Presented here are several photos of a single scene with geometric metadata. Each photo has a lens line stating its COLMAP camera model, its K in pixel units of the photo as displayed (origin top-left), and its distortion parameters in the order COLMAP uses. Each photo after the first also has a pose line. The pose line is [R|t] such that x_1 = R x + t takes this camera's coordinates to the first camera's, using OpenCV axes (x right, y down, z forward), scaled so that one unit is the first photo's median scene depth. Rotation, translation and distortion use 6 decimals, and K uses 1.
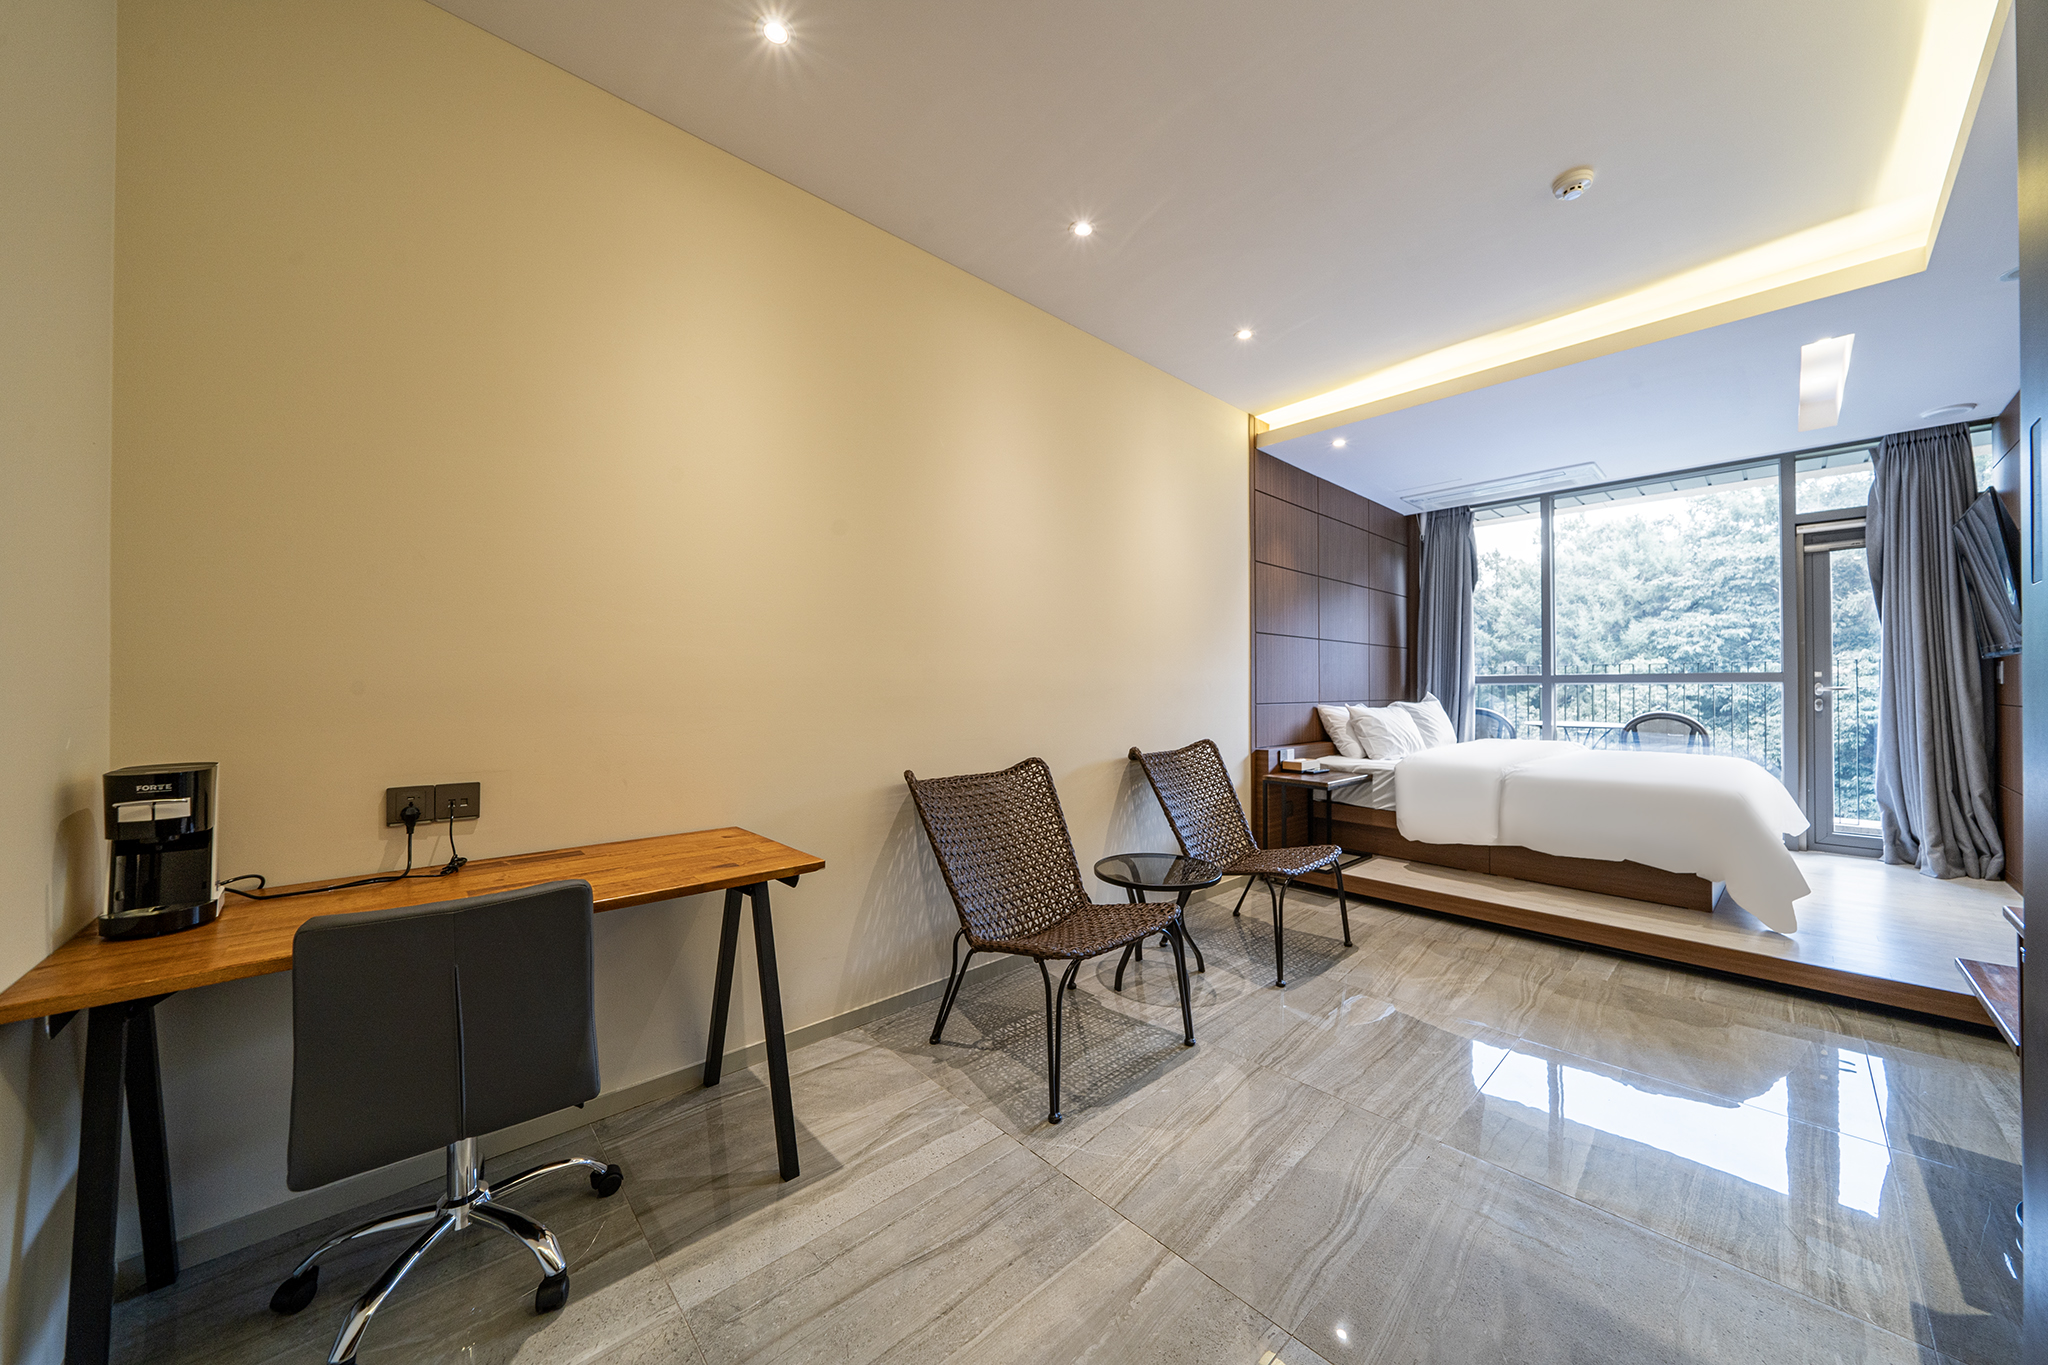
lens RADIAL K [[703.0, 0, 1015.9], [0, 703.0, 688.0], [0, 0, 1]] dist [-0.003486, 0.000214]
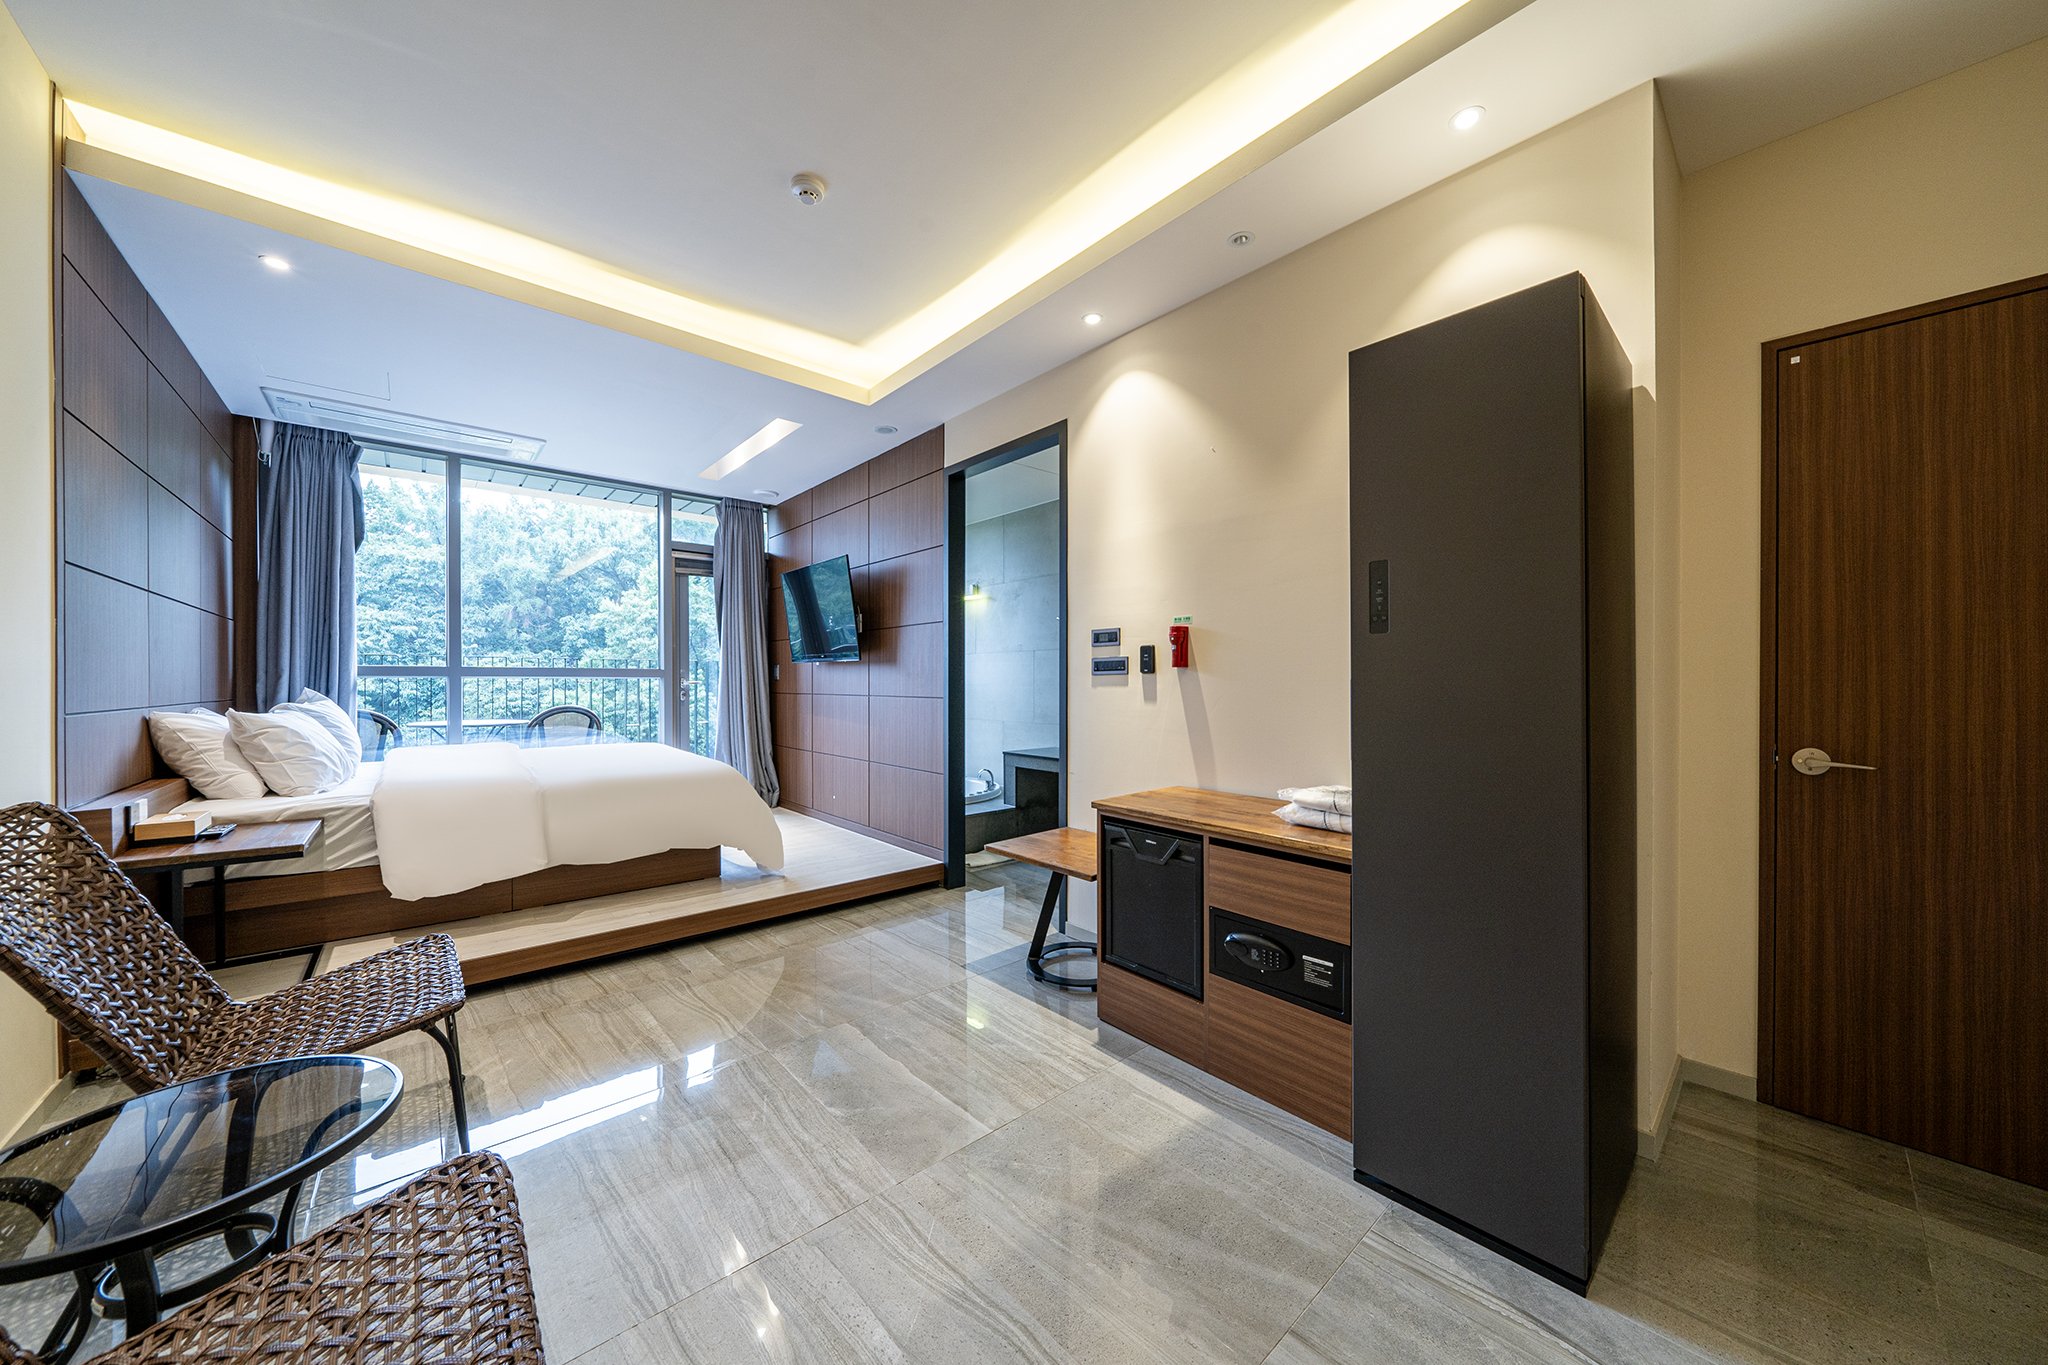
lens RADIAL K [[703.0, 0, 1057.3], [0, 703.0, 682.3], [0, 0, 1]] dist [-0.003486, 0.000214]
pose [[-0.006277, 0.001068, 0.999980, -0.122786], [0.000045, 0.999999, -0.001067, 0.001839], [-0.999980, 0.000038, -0.006277, 0.330007]]
